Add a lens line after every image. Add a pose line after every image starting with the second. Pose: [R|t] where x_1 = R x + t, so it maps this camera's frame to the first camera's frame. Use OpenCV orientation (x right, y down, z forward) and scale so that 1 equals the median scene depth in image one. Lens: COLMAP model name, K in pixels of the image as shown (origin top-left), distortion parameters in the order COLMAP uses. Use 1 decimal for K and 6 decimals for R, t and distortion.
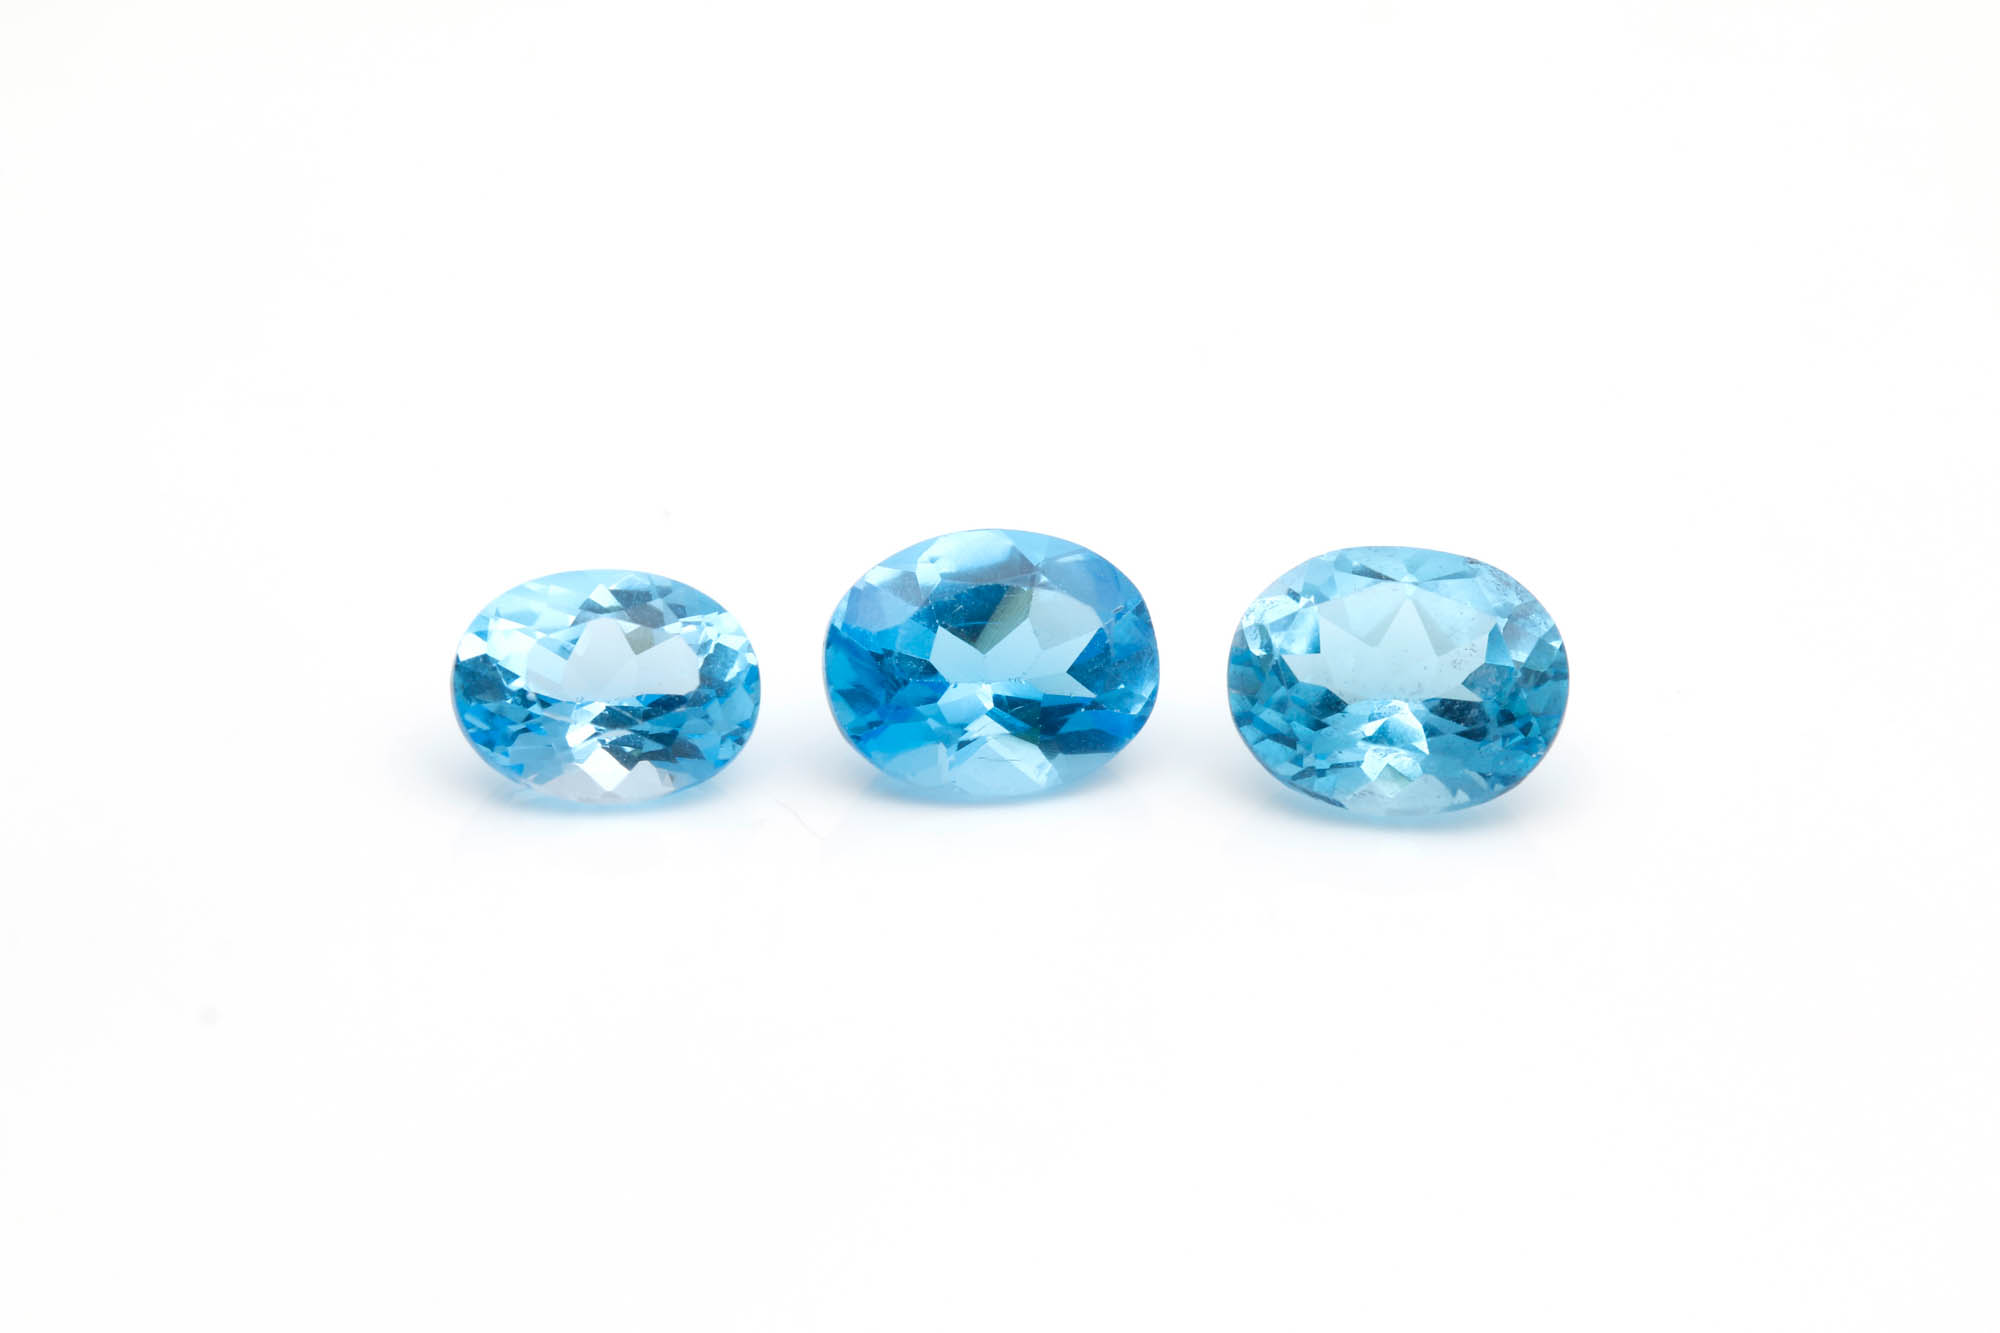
lens RADIAL K [[9175.6, 0, 999.9], [0, 9175.6, 665.4], [0, 0, 1]] dist [-0.522032, 0.000000]
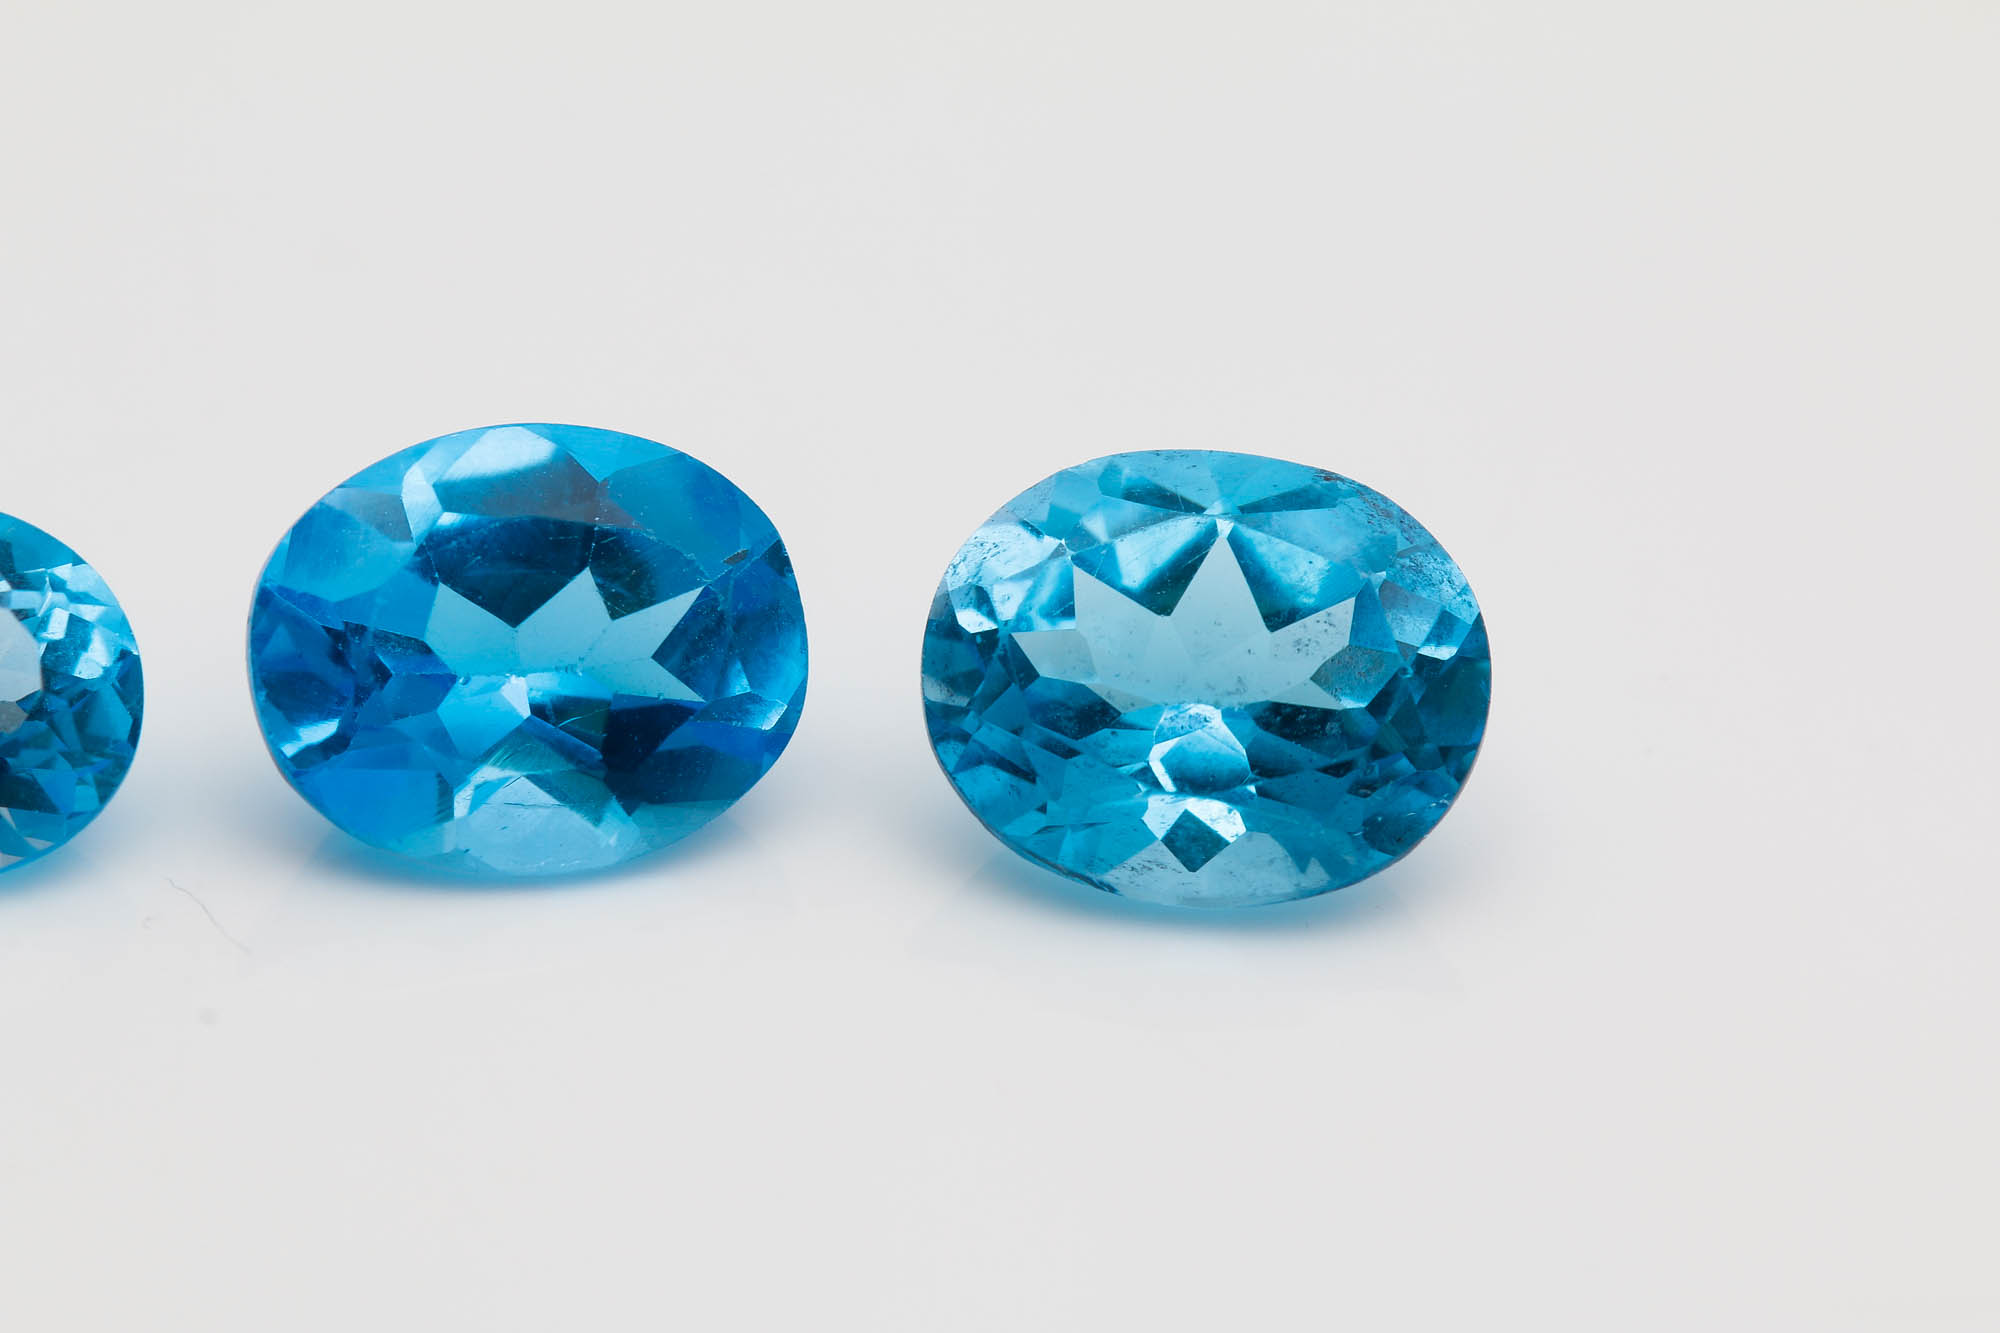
lens RADIAL K [[9175.6, 0, 1000.3], [0, 9175.6, 670.0], [0, 0, 1]] dist [-0.522032, 0.000000]
pose [[0.999220, -0.001494, 0.039453, 0.006314], [0.000569, 0.999725, 0.023434, -0.012779], [-0.039477, -0.023393, 0.998947, 0.400129]]
